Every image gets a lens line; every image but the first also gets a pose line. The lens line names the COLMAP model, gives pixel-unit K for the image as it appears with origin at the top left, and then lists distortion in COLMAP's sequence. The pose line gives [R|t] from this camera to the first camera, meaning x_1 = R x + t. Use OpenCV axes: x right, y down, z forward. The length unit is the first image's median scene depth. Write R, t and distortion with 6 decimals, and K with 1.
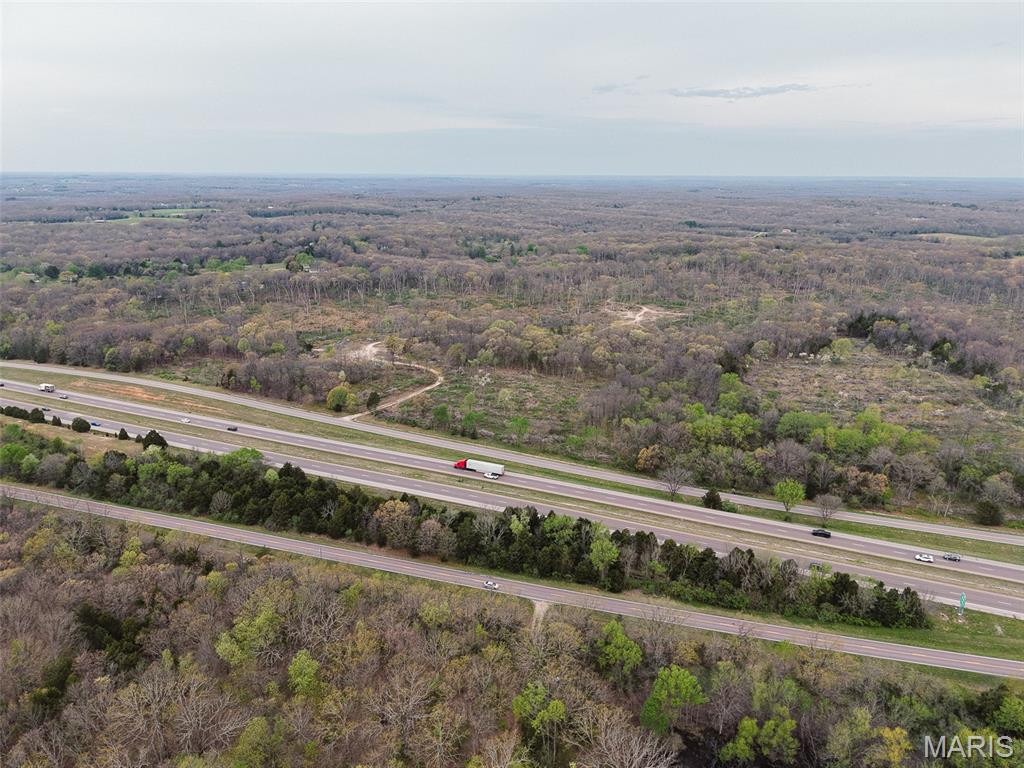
lens RADIAL K [[683.1, 0, 515.9], [0, 683.1, 381.8], [0, 0, 1]] dist [0.030910, -0.037006]
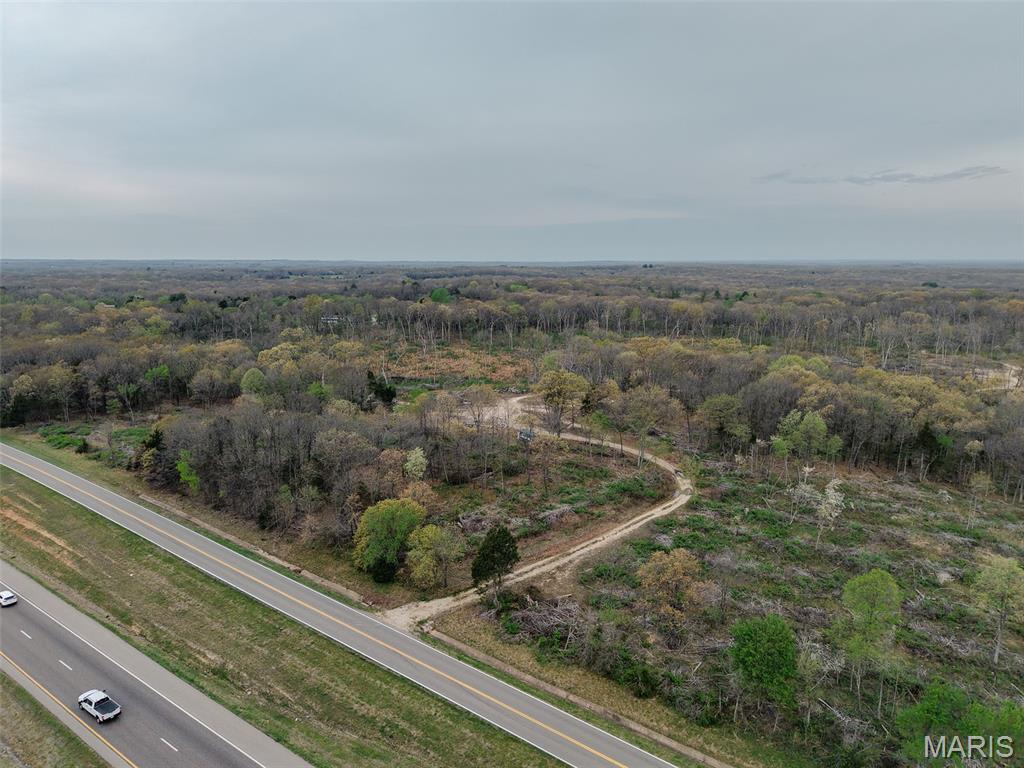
lens RADIAL K [[683.1, 0, 511.4], [0, 683.1, 381.2], [0, 0, 1]] dist [0.030910, -0.037006]
pose [[0.972535, 0.032926, -0.230416, -0.119132], [-0.059981, 0.991962, -0.111416, -0.013114], [0.224896, 0.122177, 0.966693, 0.617653]]
